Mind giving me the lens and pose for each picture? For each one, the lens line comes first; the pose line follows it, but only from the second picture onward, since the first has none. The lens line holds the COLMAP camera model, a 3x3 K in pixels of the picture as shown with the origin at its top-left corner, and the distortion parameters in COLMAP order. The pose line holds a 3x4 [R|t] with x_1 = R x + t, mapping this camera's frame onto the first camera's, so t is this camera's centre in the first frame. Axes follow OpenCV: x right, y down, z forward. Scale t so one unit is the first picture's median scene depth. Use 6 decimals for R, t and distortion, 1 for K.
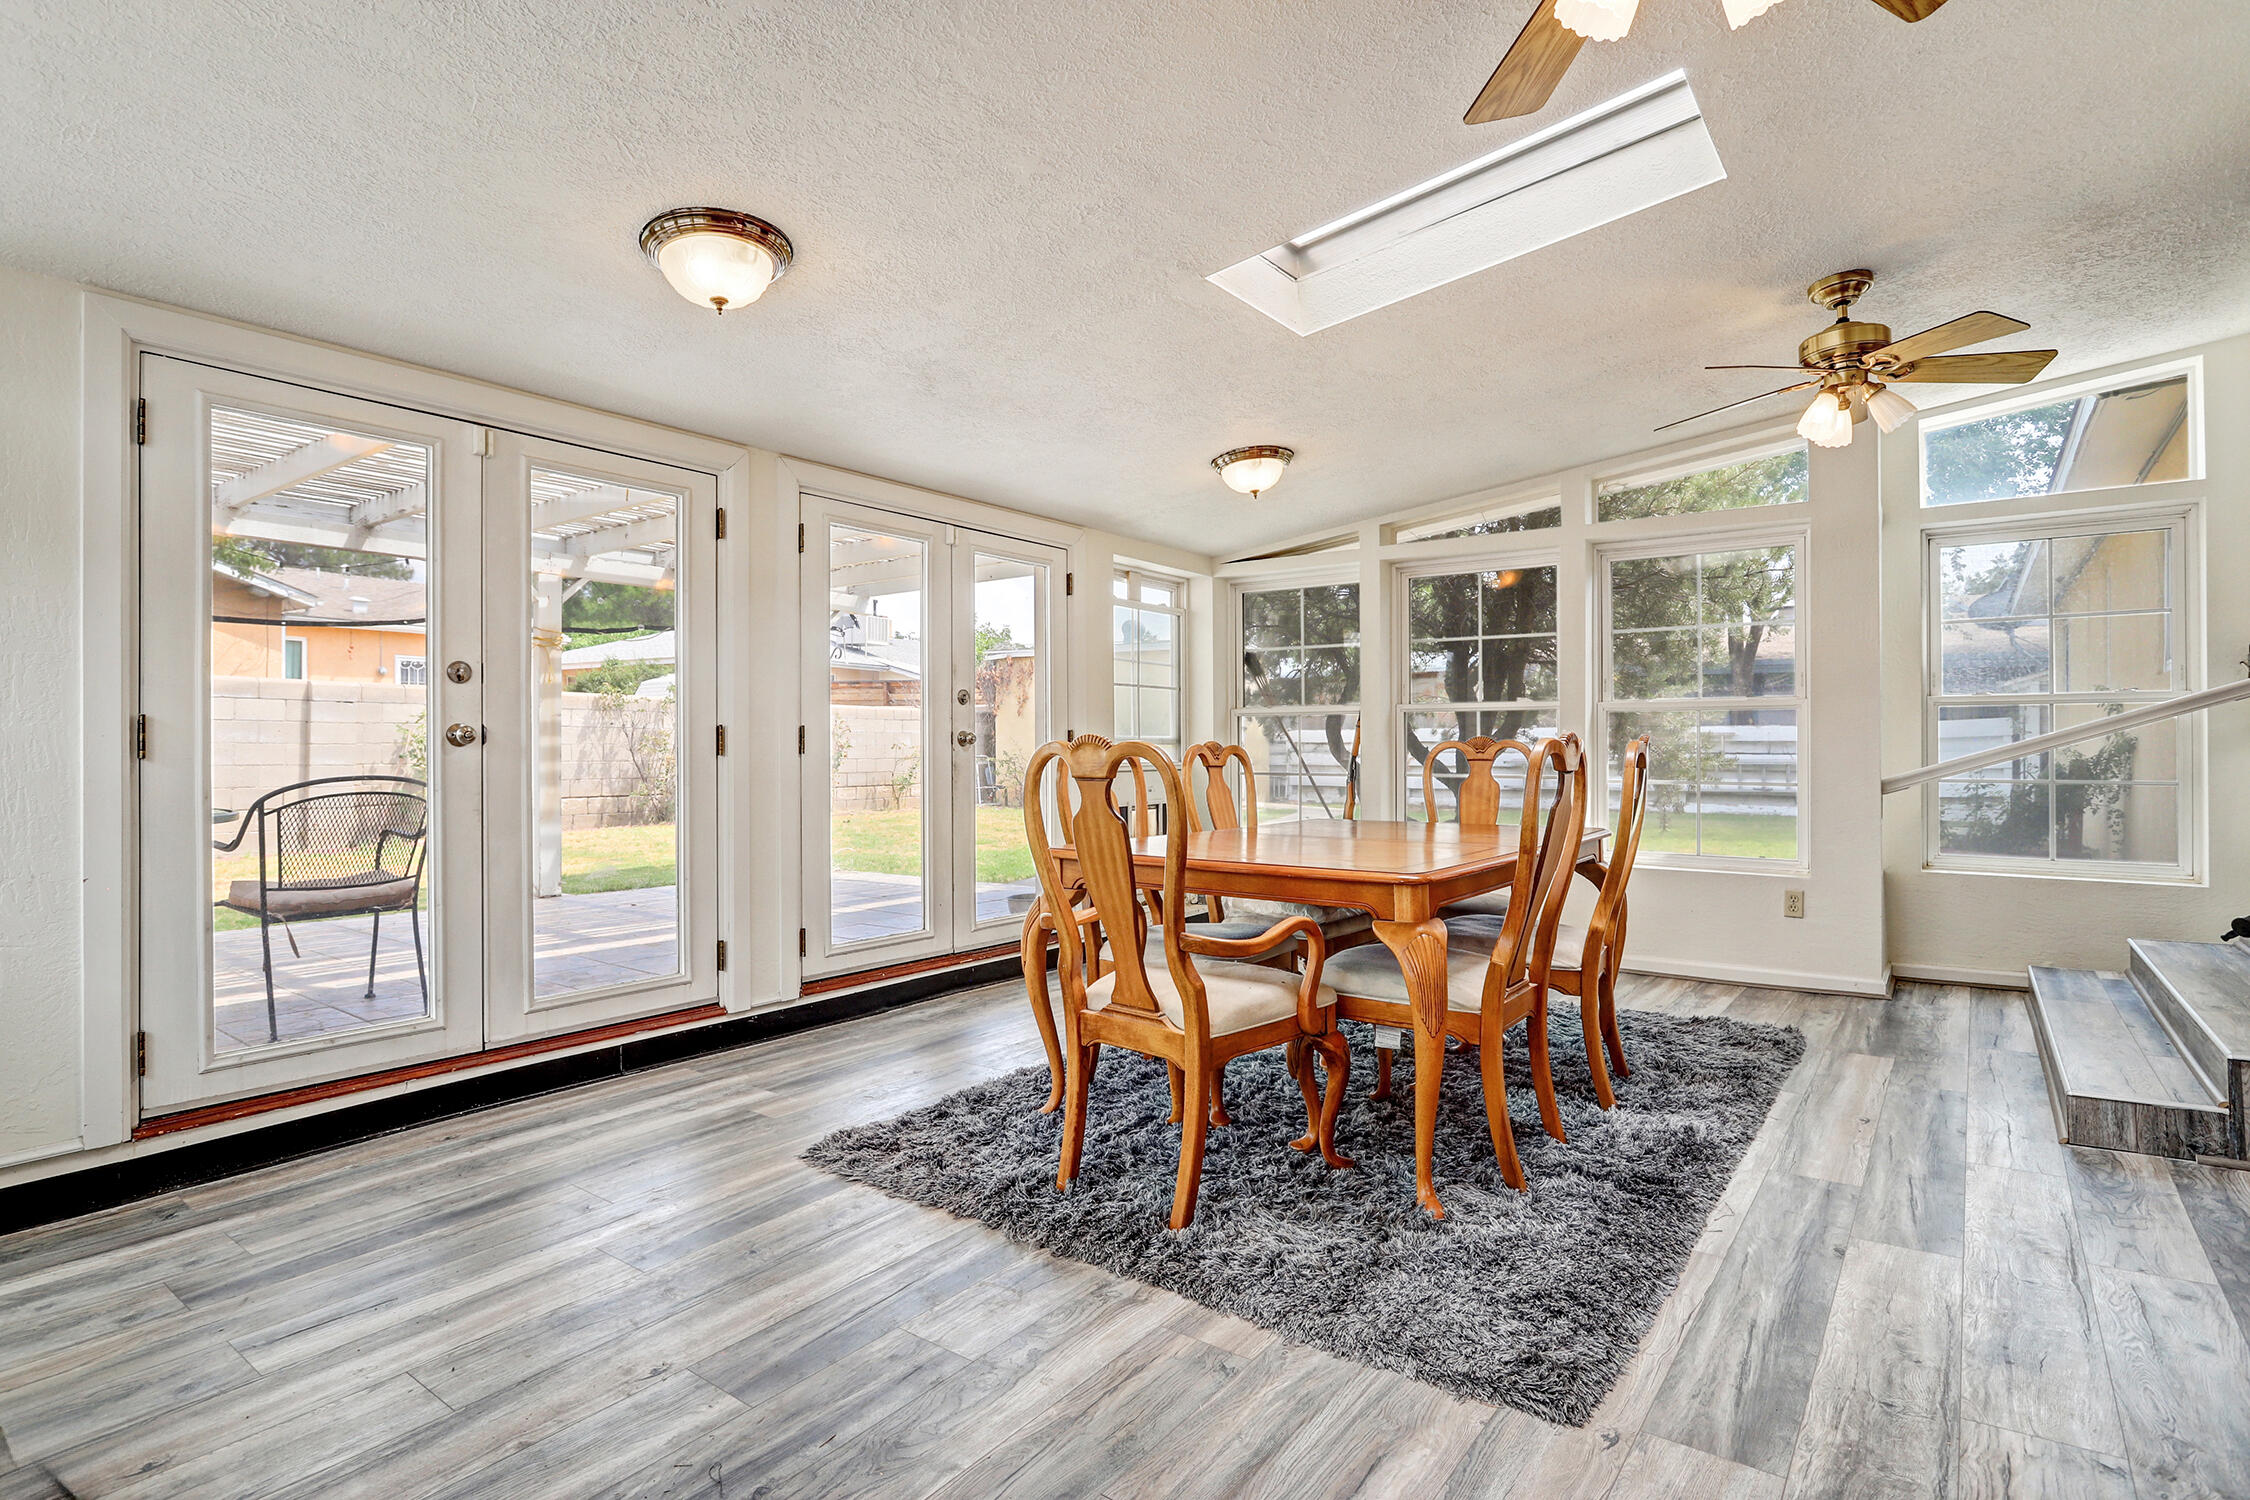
lens RADIAL K [[1091.2, 0, 1126.3], [0, 1091.2, 747.6], [0, 0, 1]] dist [-0.004488, -0.000098]
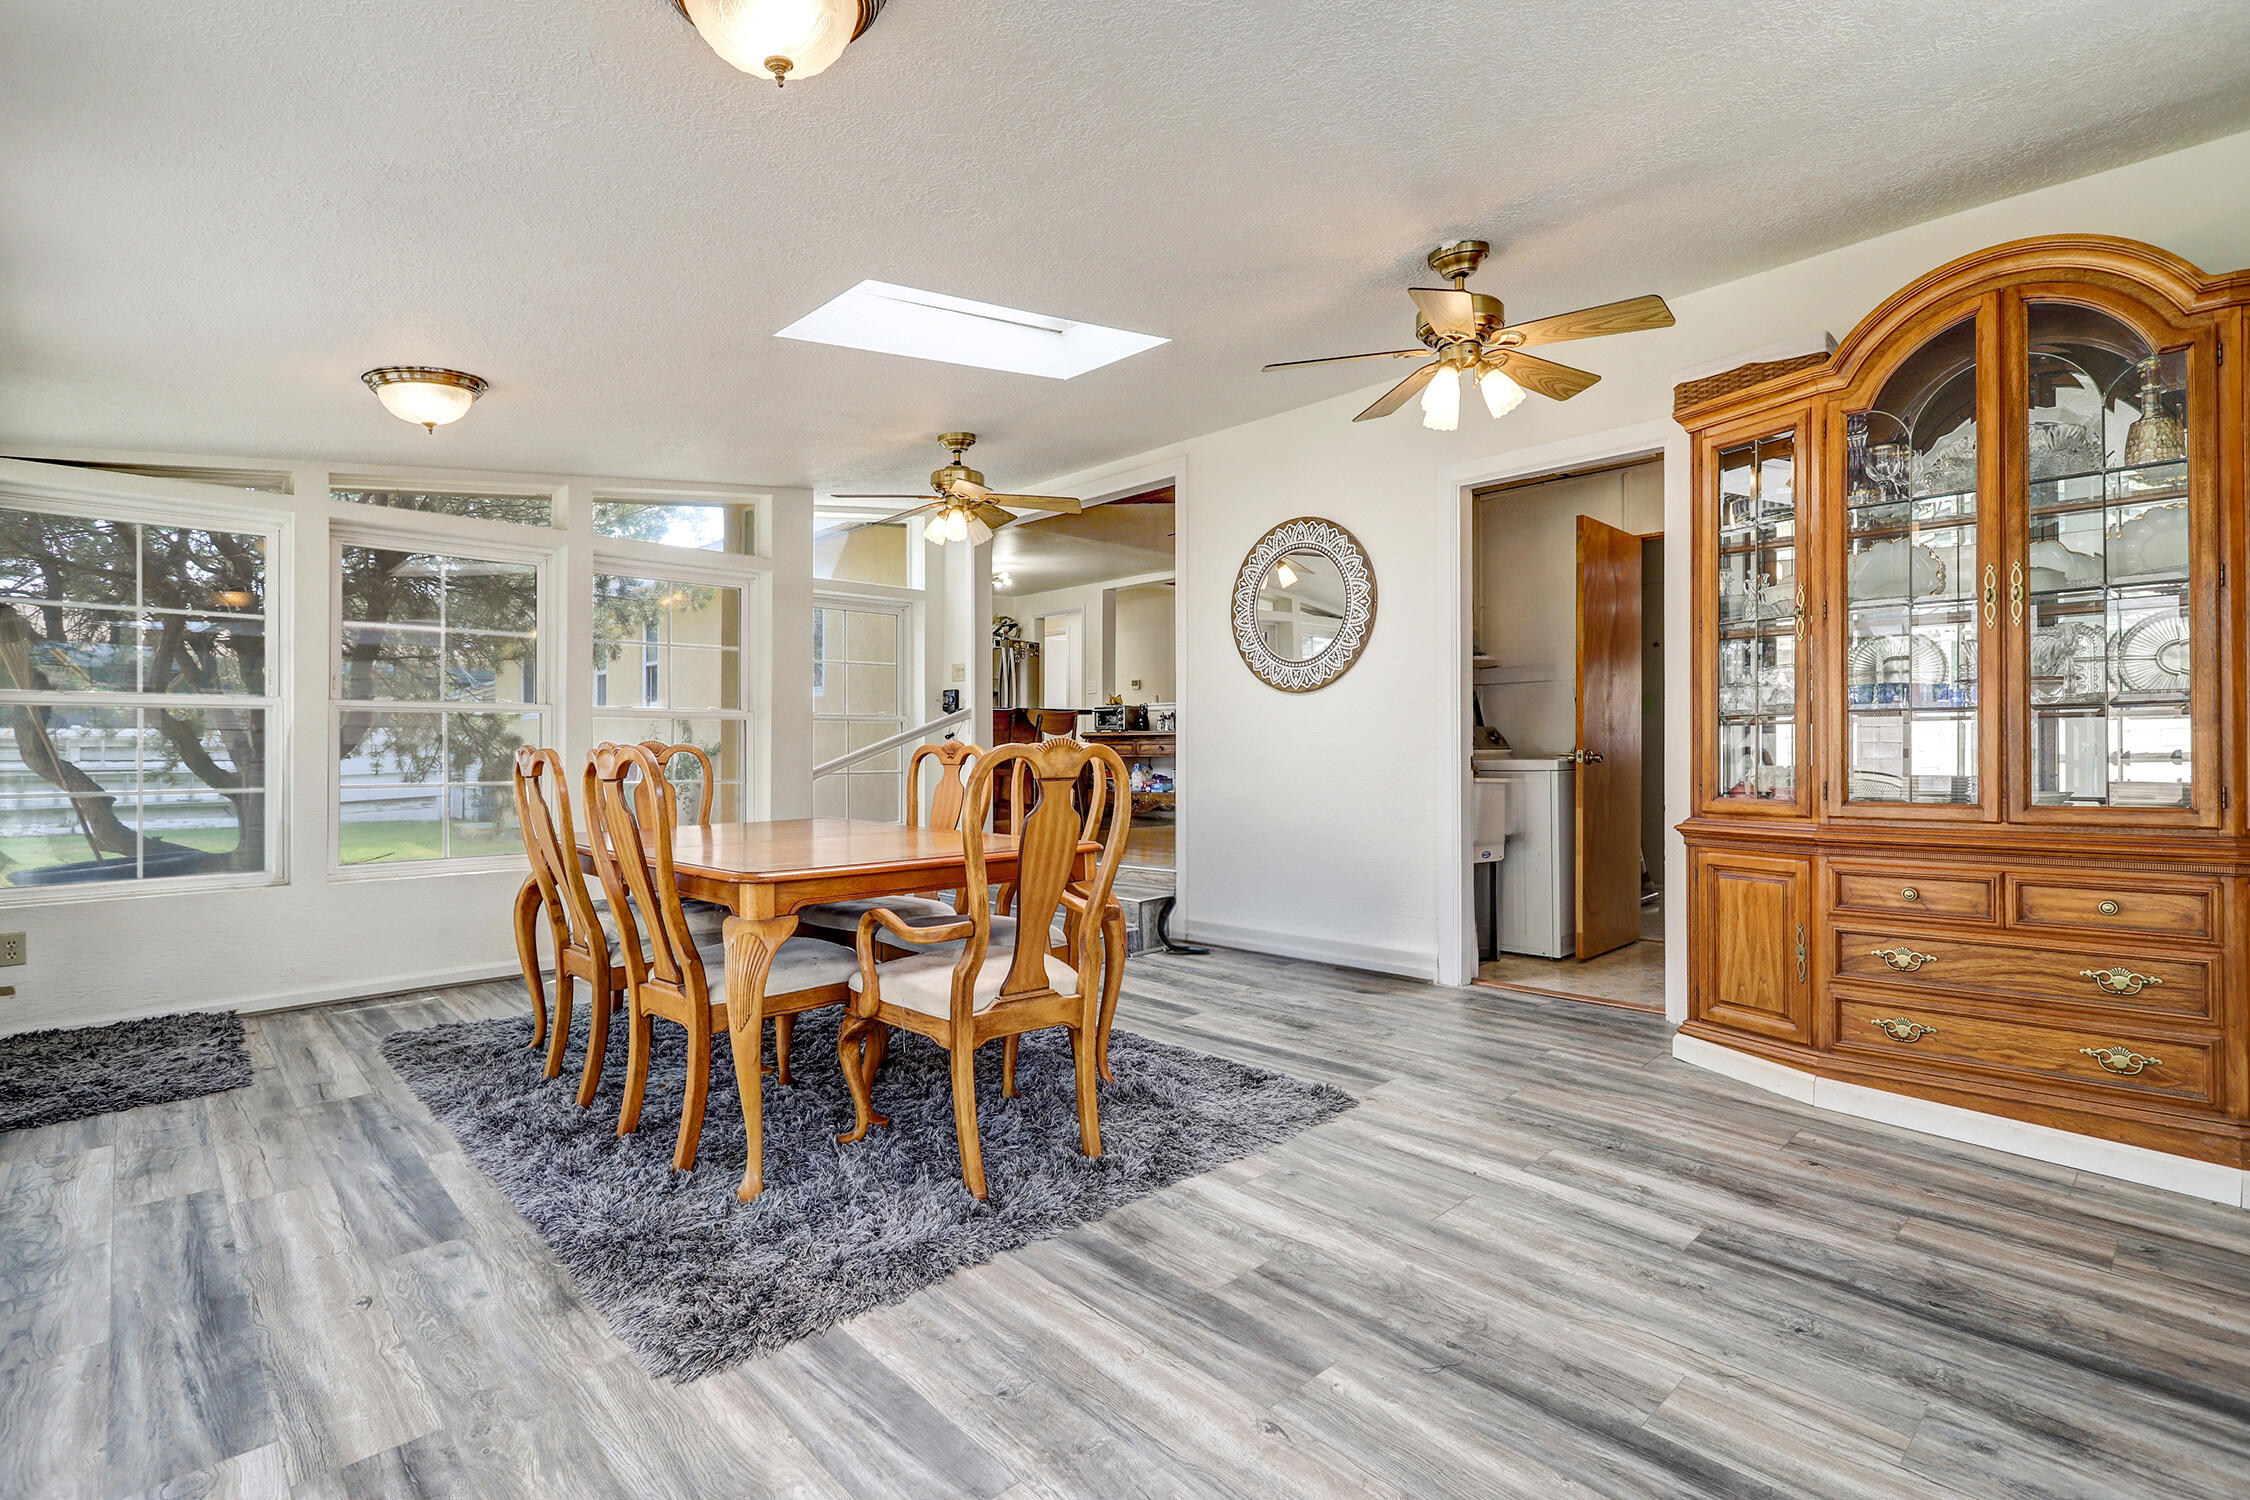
lens RADIAL K [[1068.9, 0, 1109.6], [0, 1068.9, 749.6], [0, 0, 1]] dist [-0.001058, 0.001035]
pose [[0.166297, 0.006045, 0.986057, -1.209563], [0.002778, 0.999974, -0.006599, 0.010143], [-0.986072, 0.003837, 0.166276, 0.889667]]
